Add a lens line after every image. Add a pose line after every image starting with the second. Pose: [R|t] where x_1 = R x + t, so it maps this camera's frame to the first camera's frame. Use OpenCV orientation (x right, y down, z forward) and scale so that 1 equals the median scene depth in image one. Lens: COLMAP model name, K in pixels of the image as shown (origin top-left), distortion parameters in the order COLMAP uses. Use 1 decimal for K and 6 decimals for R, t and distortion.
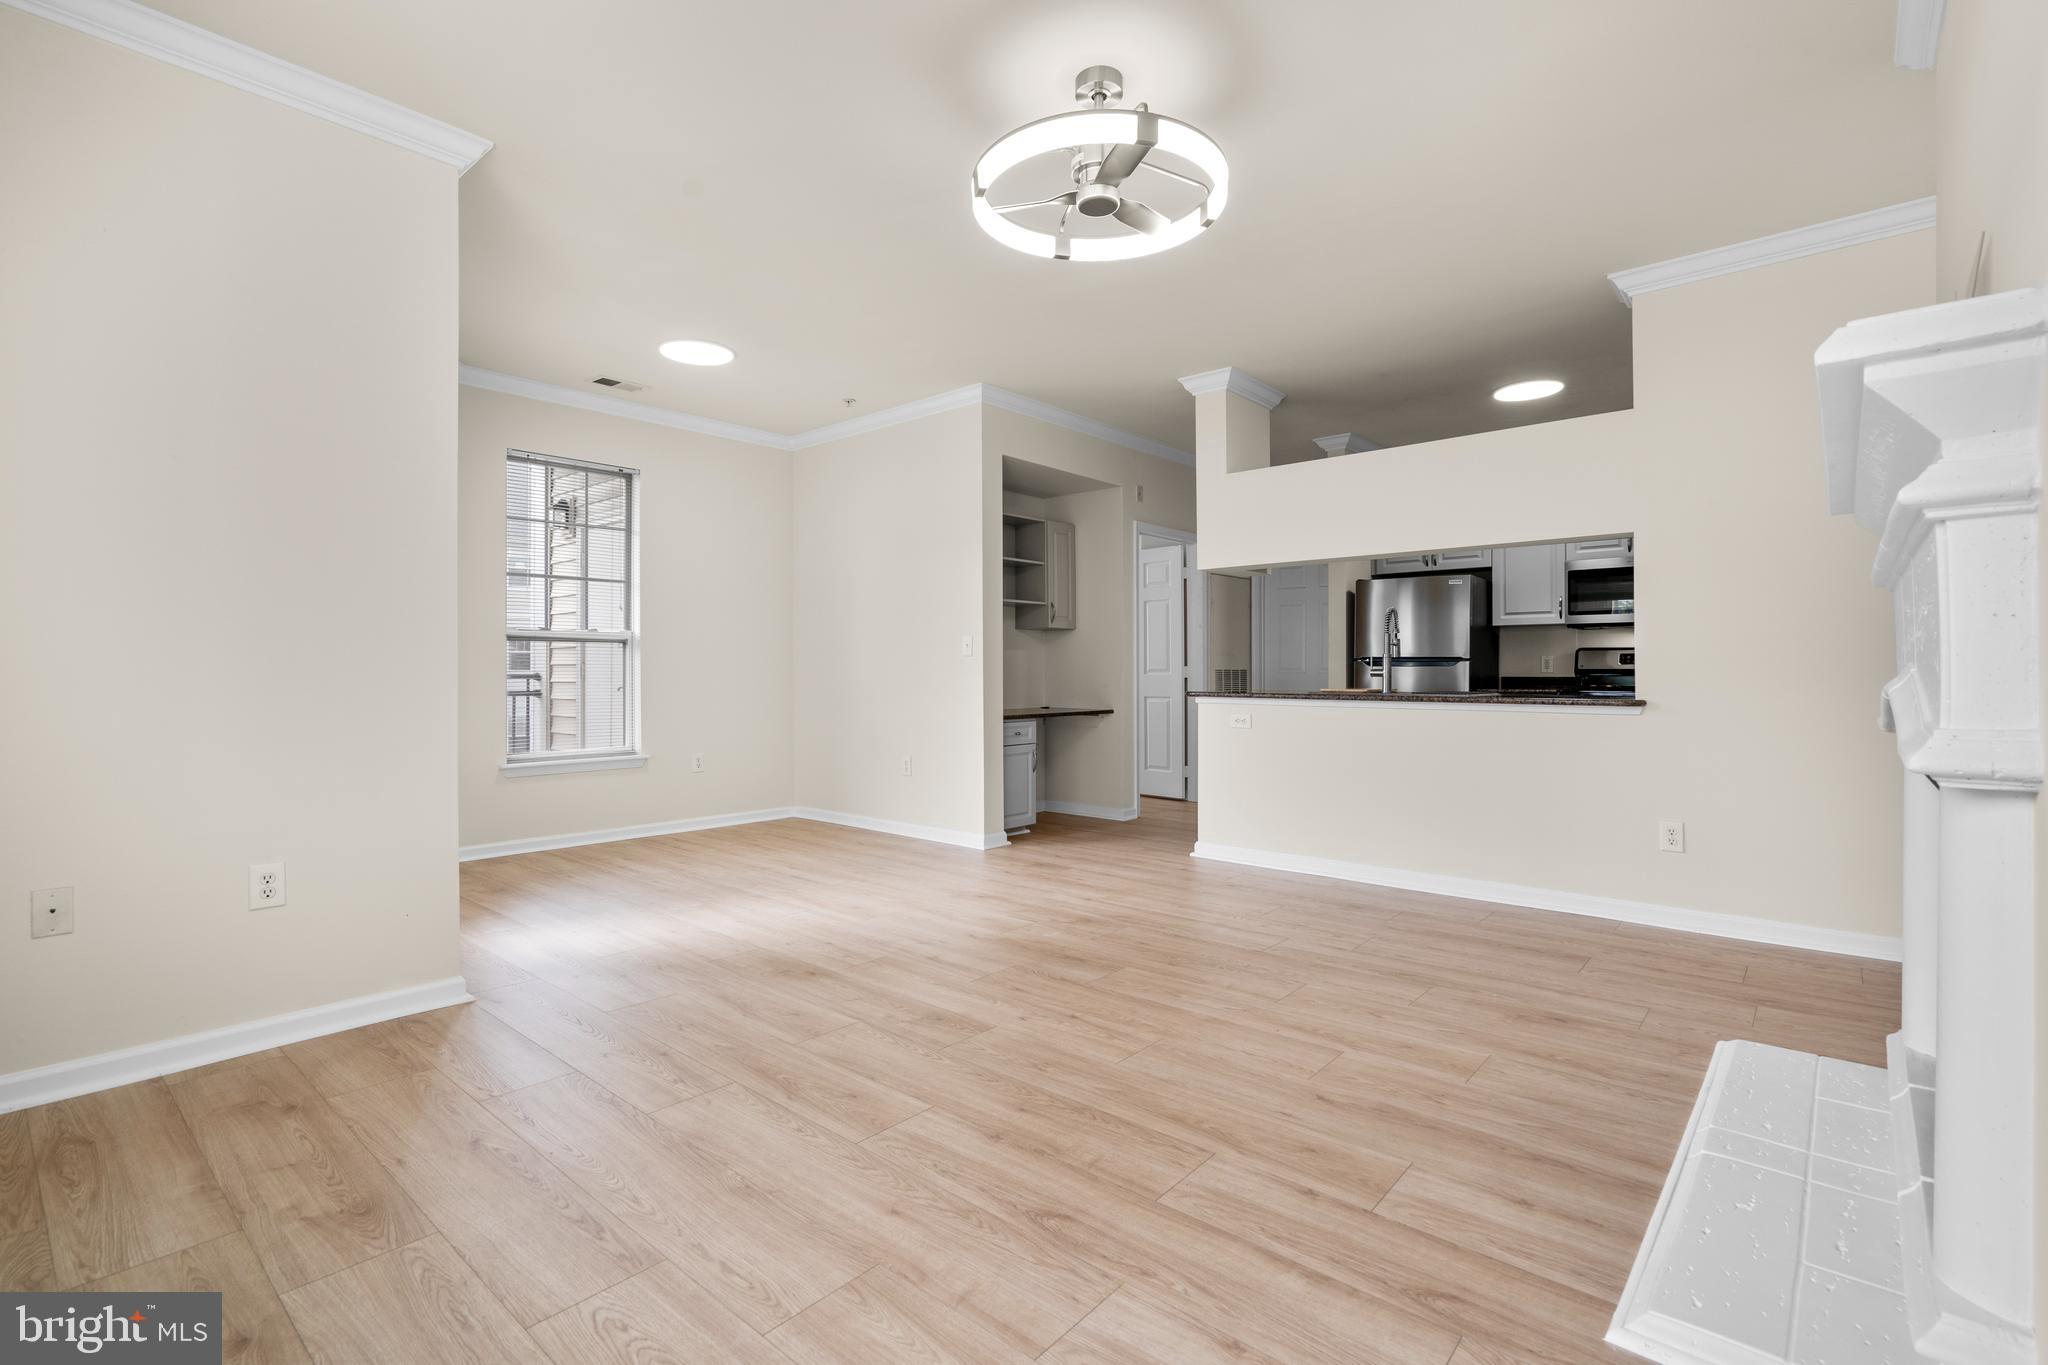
lens RADIAL K [[928.5, 0, 1020.0], [0, 928.5, 679.5], [0, 0, 1]] dist [-0.007203, 0.003204]
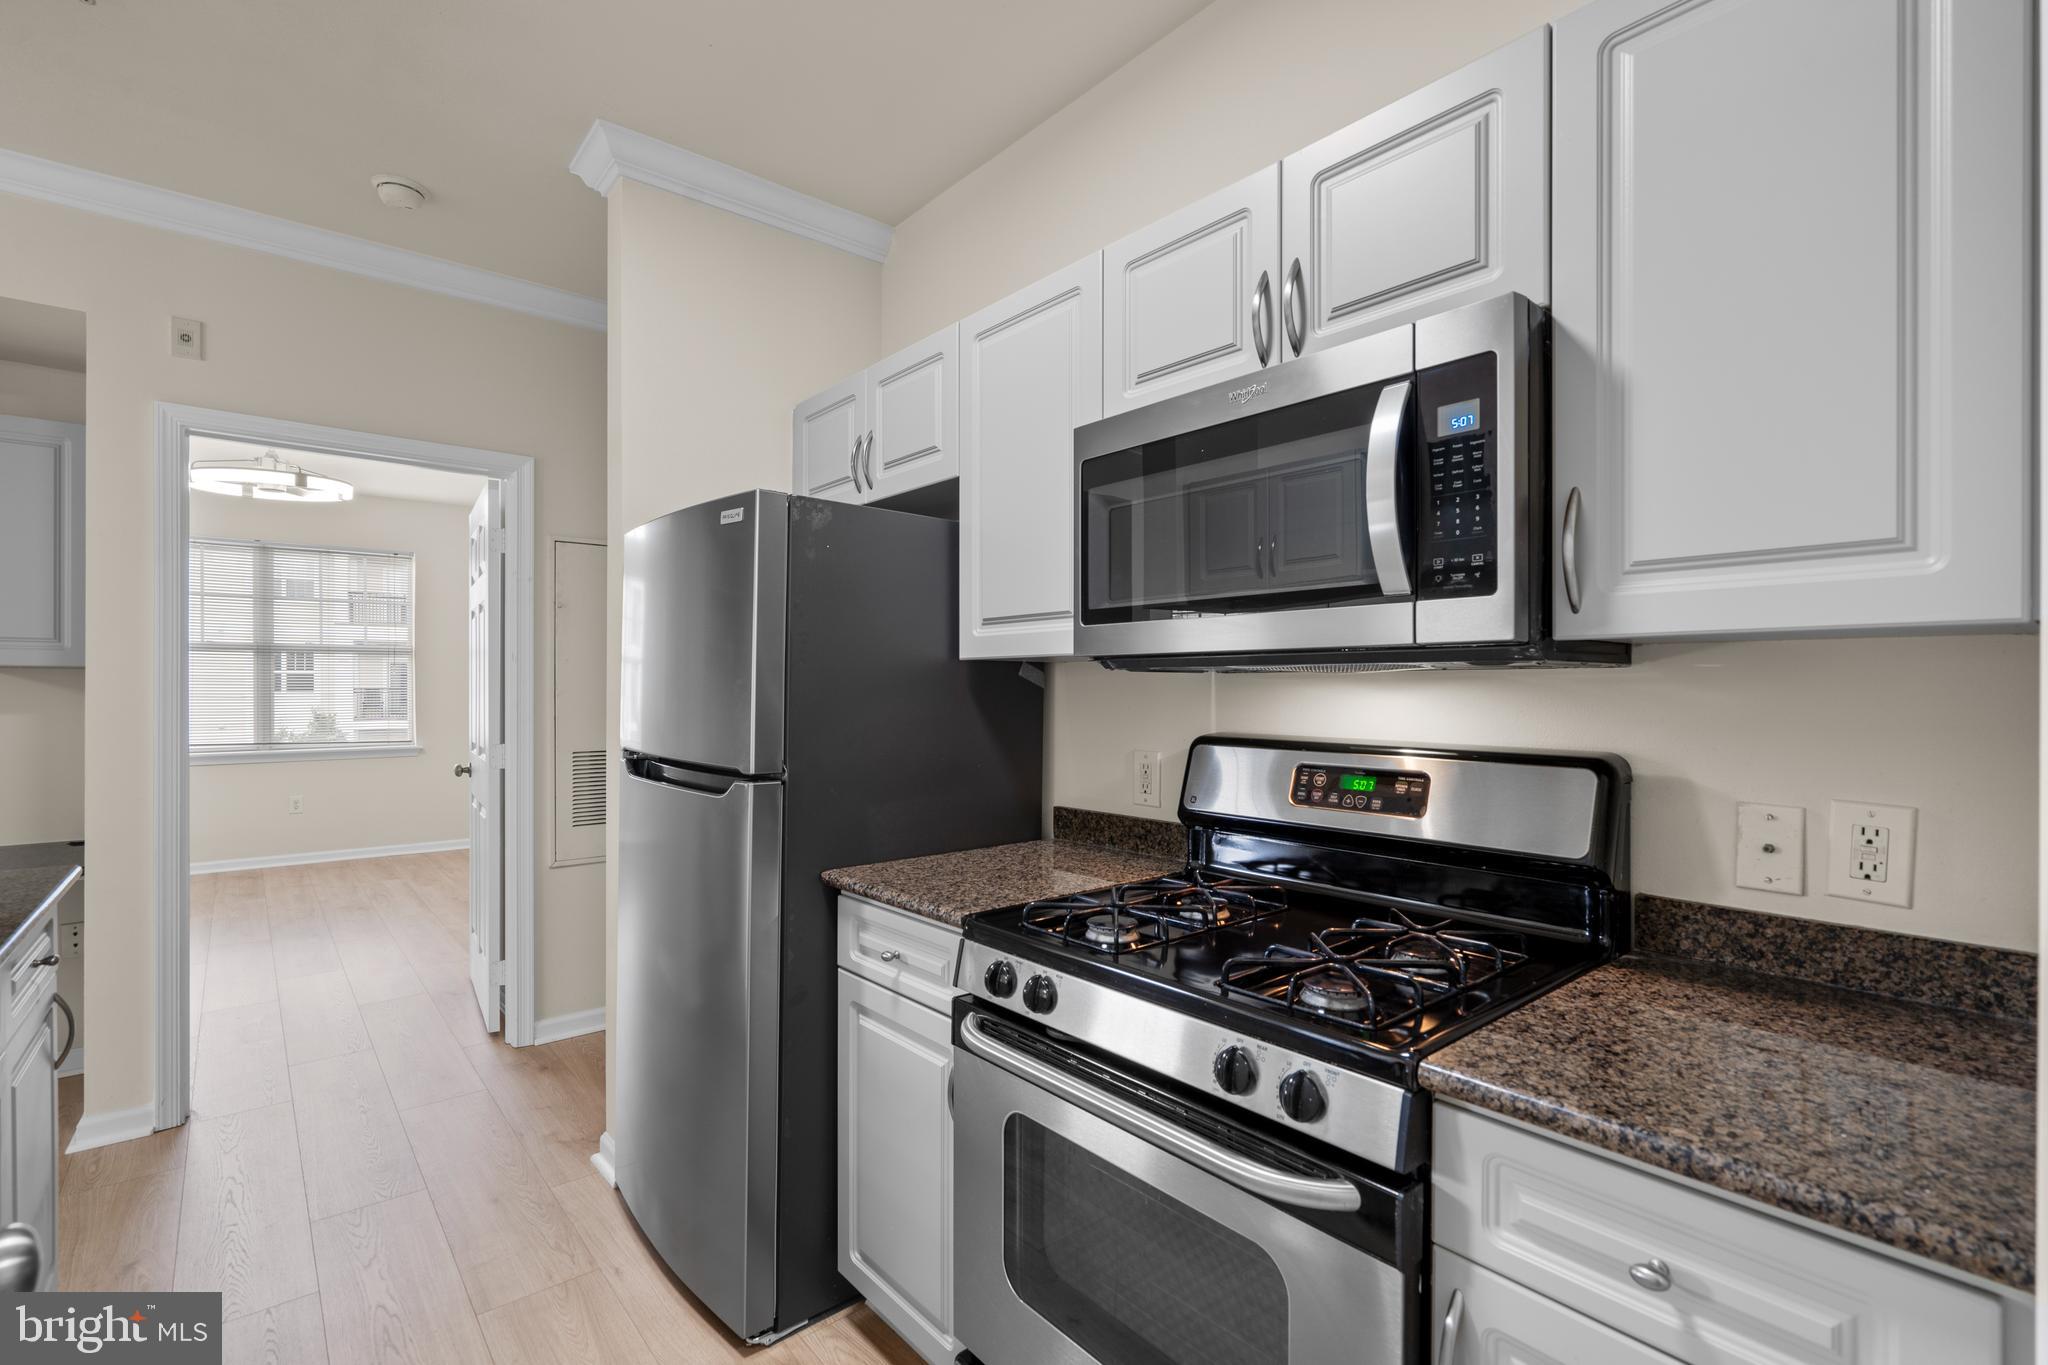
lens RADIAL K [[928.5, 0, 1019.1], [0, 928.5, 690.8], [0, 0, 1]] dist [-0.007203, 0.003204]
pose [[0.988977, 0.003986, -0.148018, 1.204001], [-0.005119, 0.999960, -0.007276, -0.093523], [0.147983, 0.007953, 0.988958, 1.423250]]
